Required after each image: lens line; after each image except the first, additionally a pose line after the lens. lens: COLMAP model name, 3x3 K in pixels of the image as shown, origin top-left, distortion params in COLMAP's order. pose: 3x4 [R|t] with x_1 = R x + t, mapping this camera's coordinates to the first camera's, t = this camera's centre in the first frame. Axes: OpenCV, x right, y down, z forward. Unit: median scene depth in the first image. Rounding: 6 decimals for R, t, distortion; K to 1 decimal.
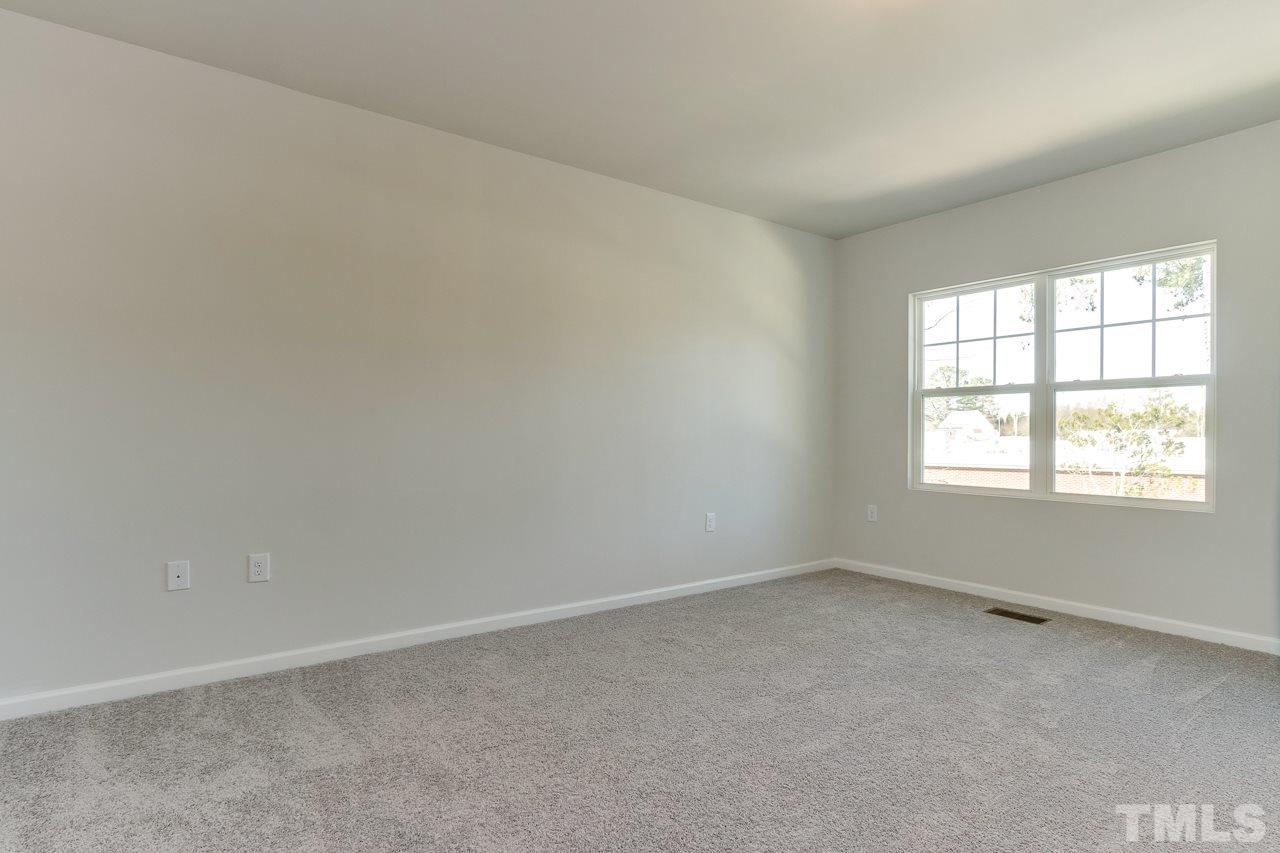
lens RADIAL K [[652.1, 0, 625.0], [0, 652.1, 434.0], [0, 0, 1]] dist [-0.004732, 0.000150]
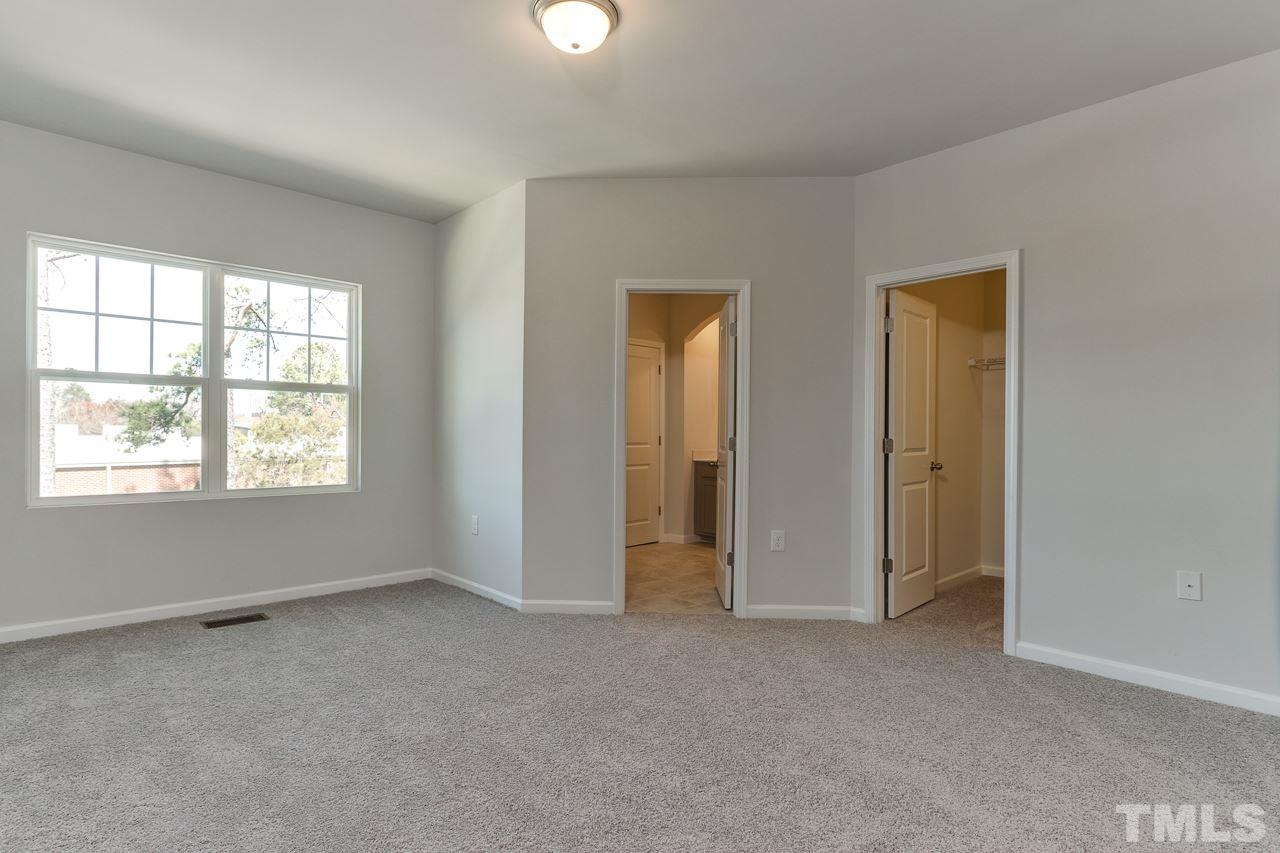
lens RADIAL K [[658.1, 0, 603.3], [0, 658.1, 432.9], [0, 0, 1]] dist [-0.001624, -0.000047]
pose [[-0.095307, -0.002228, 0.995445, -0.627952], [-0.006020, 0.999980, 0.001662, -0.003429], [-0.995430, -0.005835, -0.095319, 0.844566]]
